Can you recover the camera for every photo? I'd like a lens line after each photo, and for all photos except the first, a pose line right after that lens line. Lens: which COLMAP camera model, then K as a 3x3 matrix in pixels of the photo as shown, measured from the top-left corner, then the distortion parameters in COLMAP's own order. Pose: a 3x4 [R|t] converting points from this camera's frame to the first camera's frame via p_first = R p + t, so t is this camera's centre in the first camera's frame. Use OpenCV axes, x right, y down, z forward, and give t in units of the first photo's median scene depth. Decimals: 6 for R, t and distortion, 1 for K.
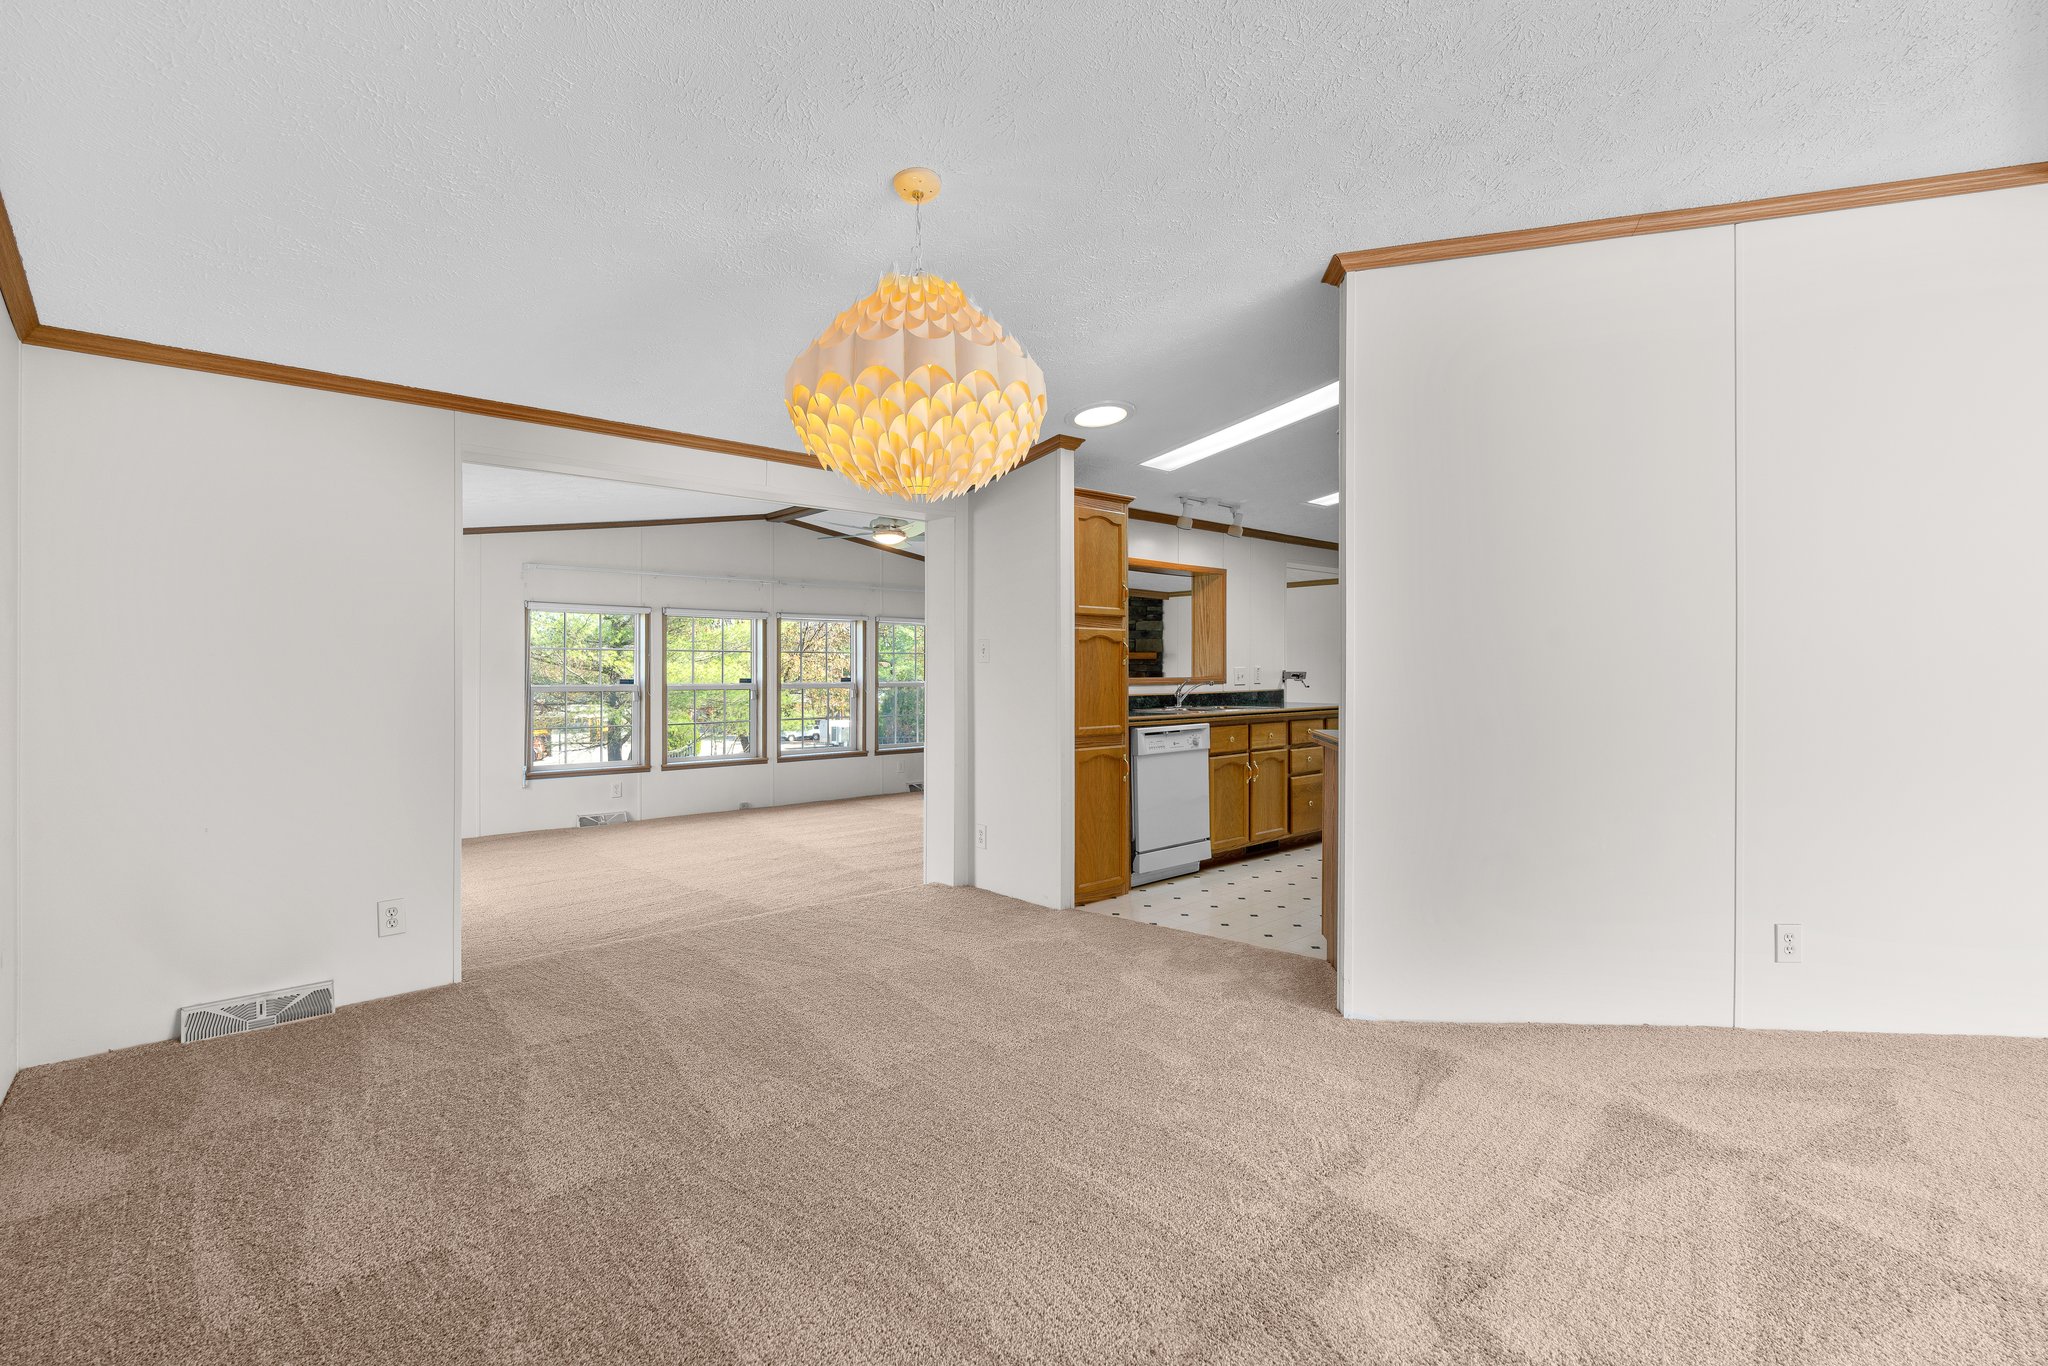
lens RADIAL K [[918.6, 0, 1026.3], [0, 918.6, 662.6], [0, 0, 1]] dist [-0.008143, 0.002820]
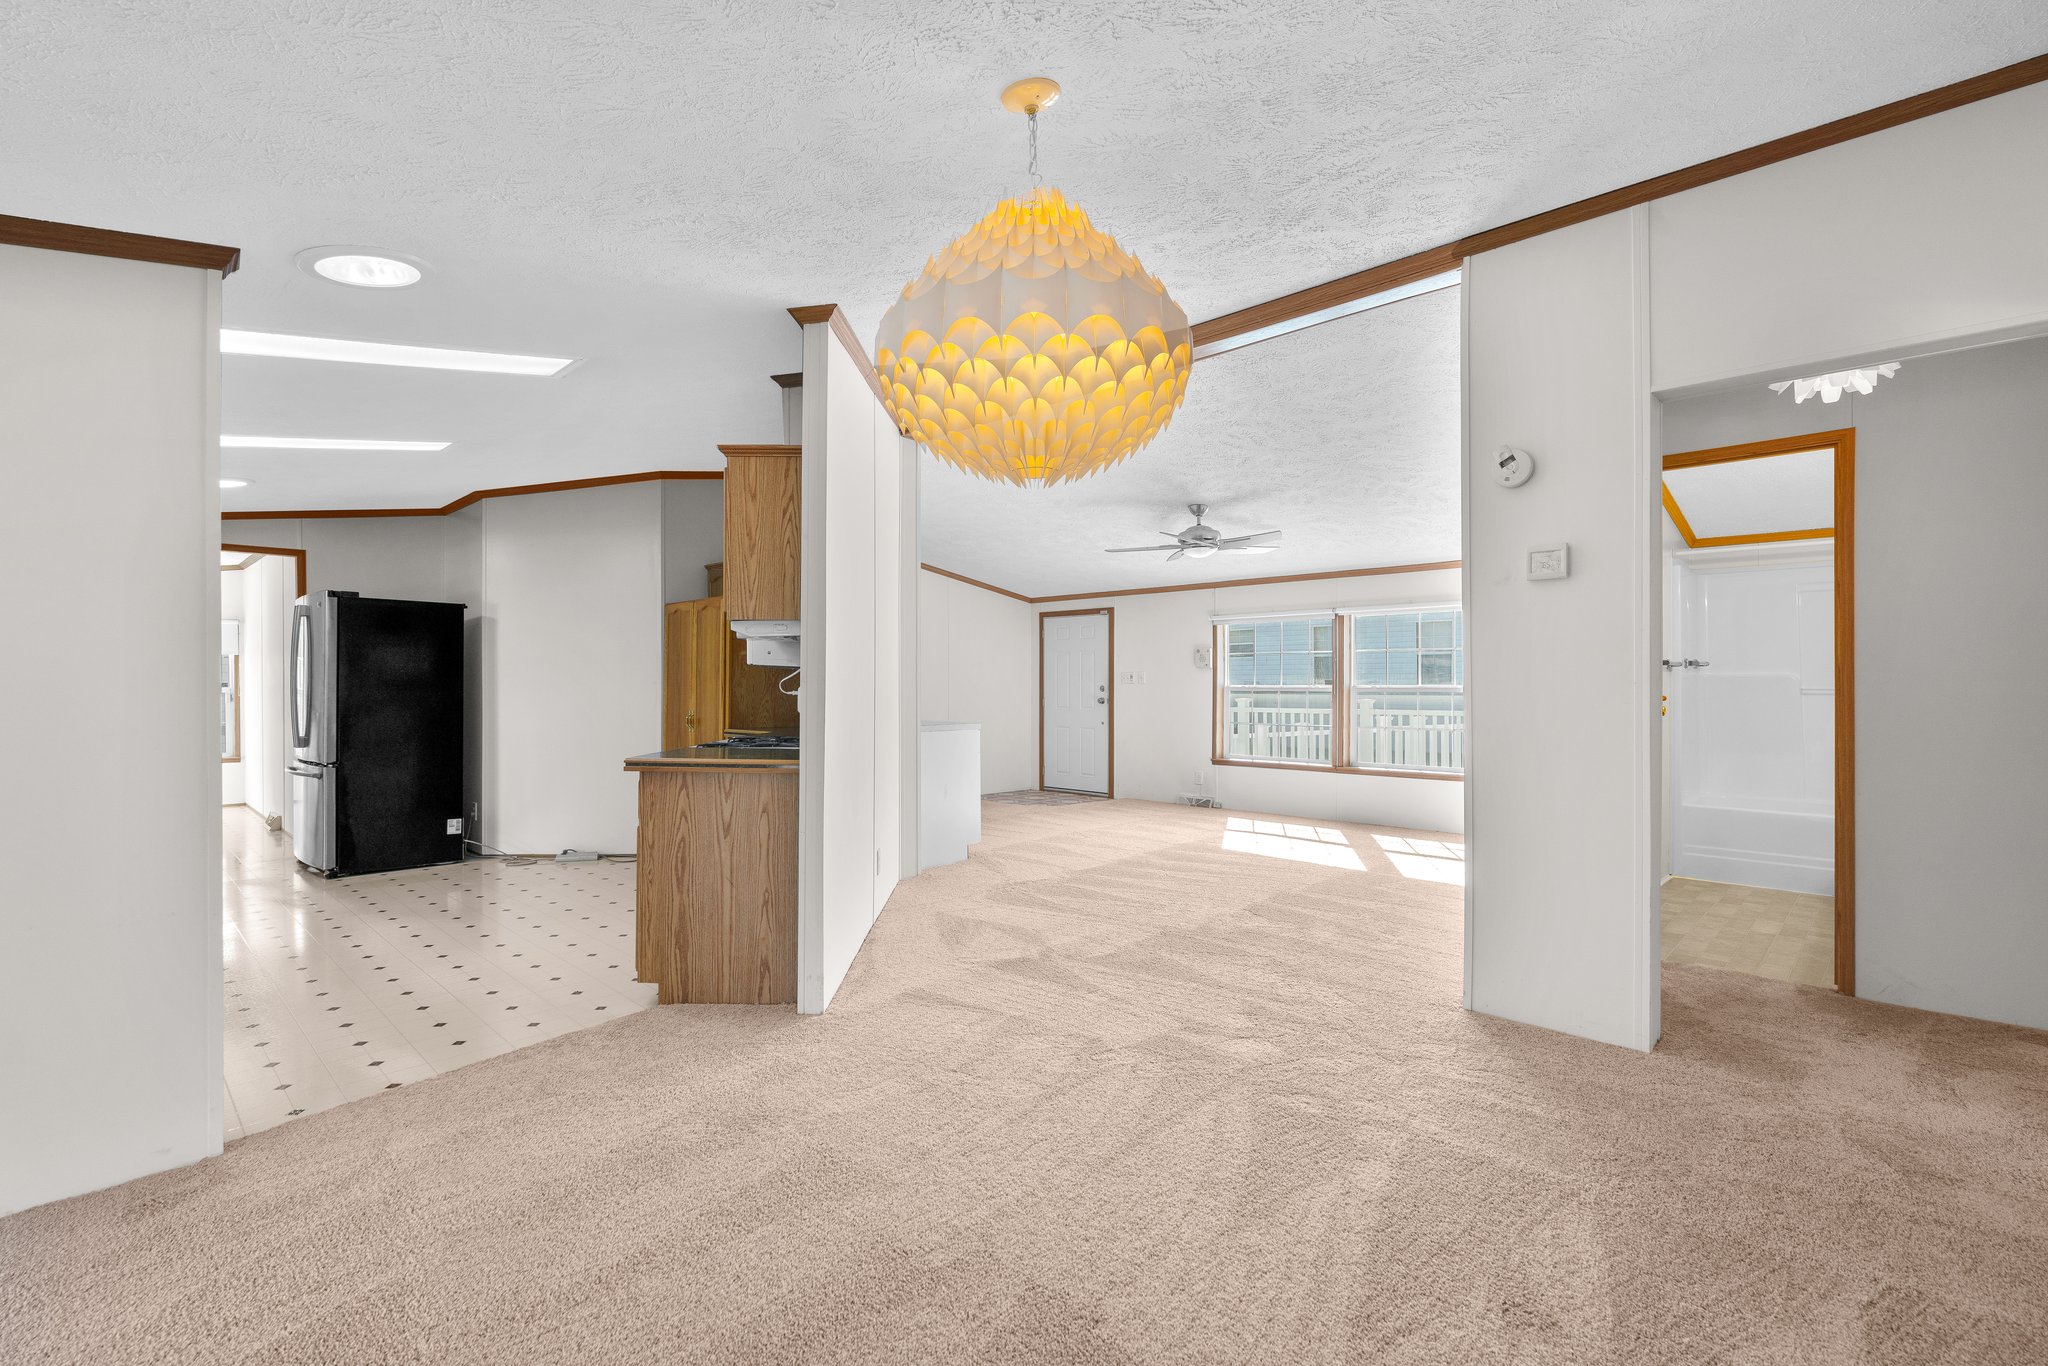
lens RADIAL K [[918.6, 0, 1018.9], [0, 918.6, 685.8], [0, 0, 1]] dist [-0.008143, 0.002820]
pose [[-0.065840, -0.000165, 0.997830, -0.393339], [-0.001936, 0.999998, 0.000037, 0.002957], [-0.997828, -0.001930, -0.065840, 0.451132]]
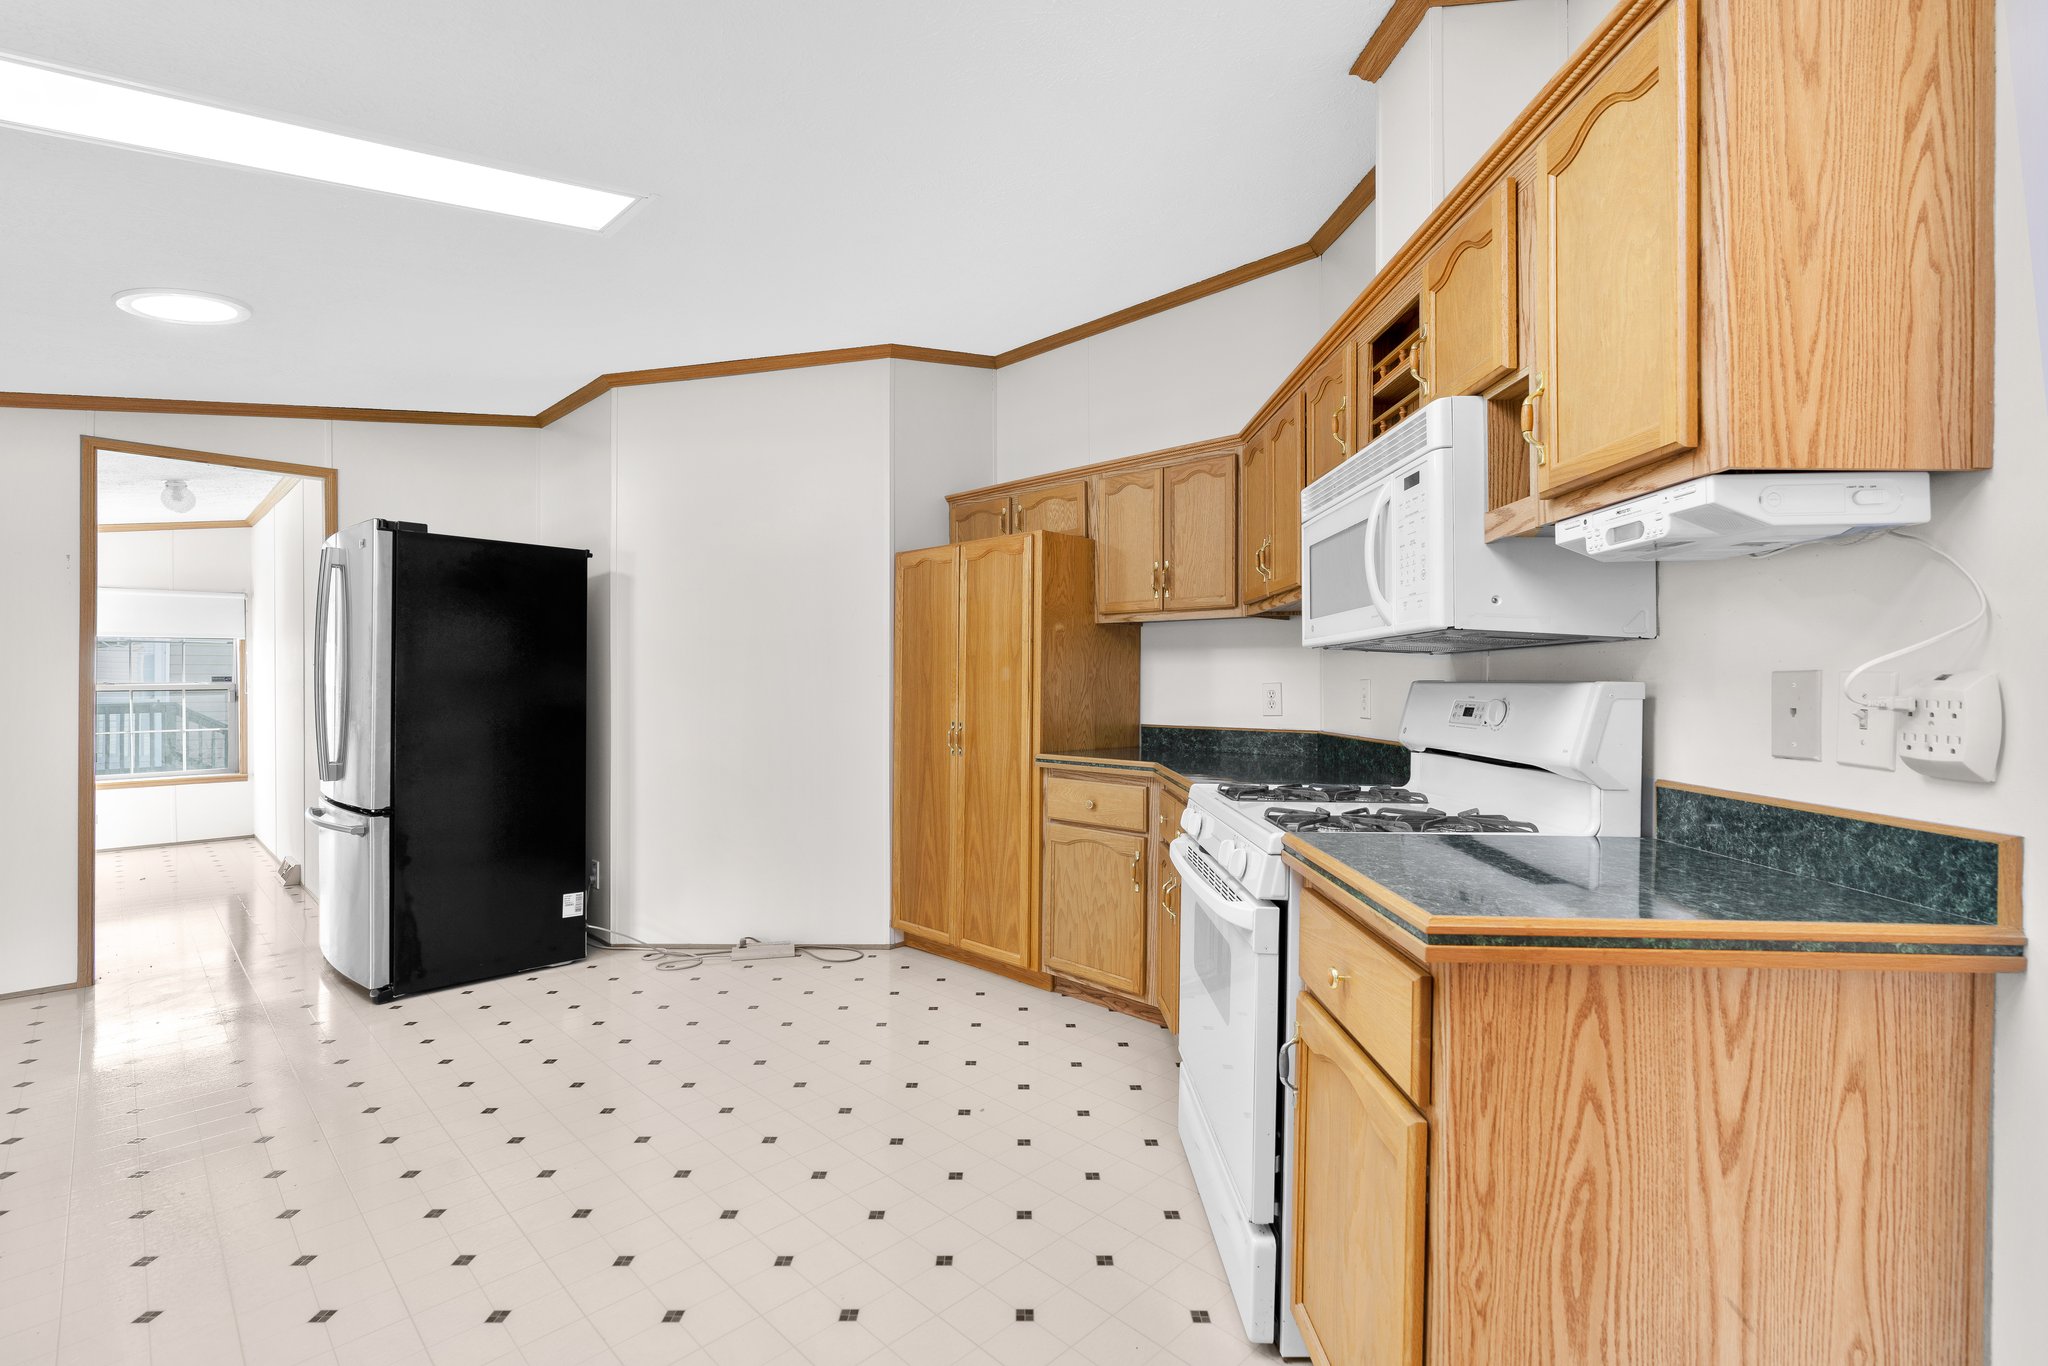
lens RADIAL K [[918.6, 0, 1026.1], [0, 918.6, 682.6], [0, 0, 1]] dist [-0.008143, 0.002820]
pose [[-0.056618, -0.000986, 0.998395, 0.033856], [-0.003989, 0.999992, 0.000761, 0.004229], [-0.998388, -0.003939, -0.056622, 0.749360]]
